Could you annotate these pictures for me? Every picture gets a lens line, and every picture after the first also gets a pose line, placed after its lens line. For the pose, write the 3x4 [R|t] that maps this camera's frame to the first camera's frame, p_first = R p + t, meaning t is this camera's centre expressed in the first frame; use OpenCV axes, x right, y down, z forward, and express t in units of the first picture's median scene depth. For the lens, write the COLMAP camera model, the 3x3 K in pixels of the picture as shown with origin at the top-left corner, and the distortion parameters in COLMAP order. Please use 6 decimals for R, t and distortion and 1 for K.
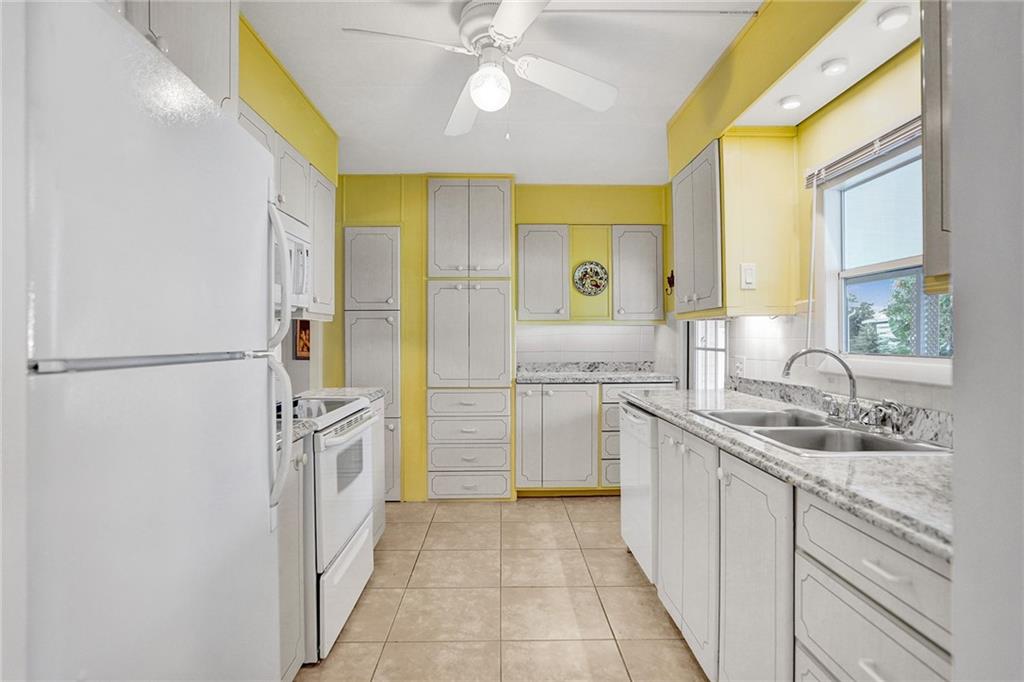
lens RADIAL K [[538.4, 0, 509.0], [0, 538.4, 338.1], [0, 0, 1]] dist [-0.032637, 0.021539]
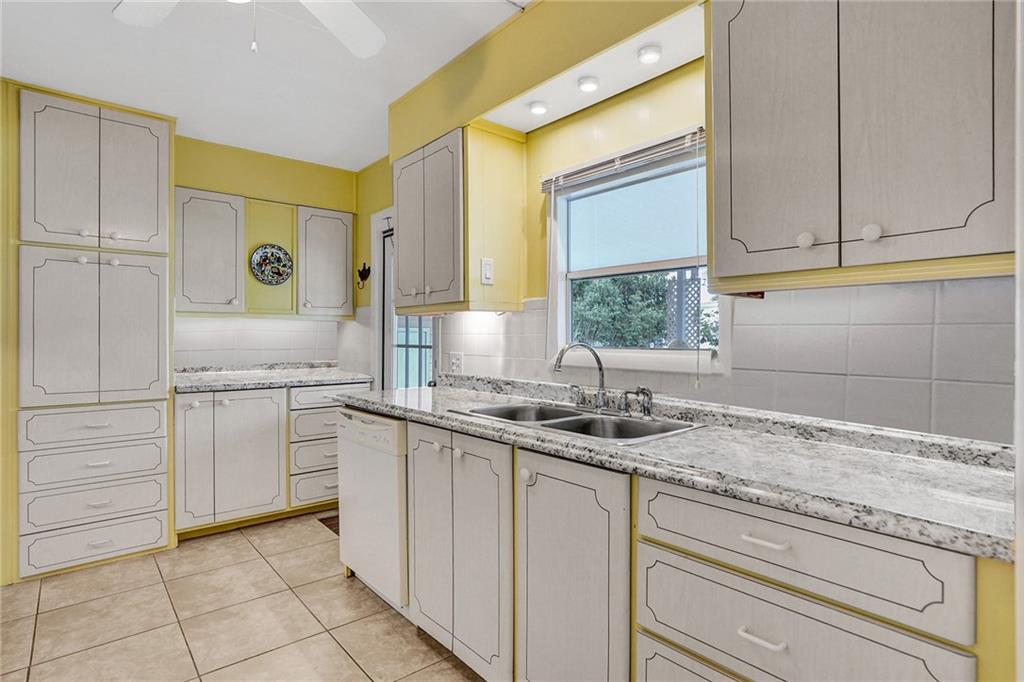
lens RADIAL K [[538.4, 0, 517.1], [0, 538.4, 336.9], [0, 0, 1]] dist [-0.032637, 0.021539]
pose [[0.778020, 0.002397, 0.628235, -0.100909], [-0.001577, 0.999997, -0.001862, 0.005900], [-0.628238, 0.000458, 0.778021, 0.128268]]
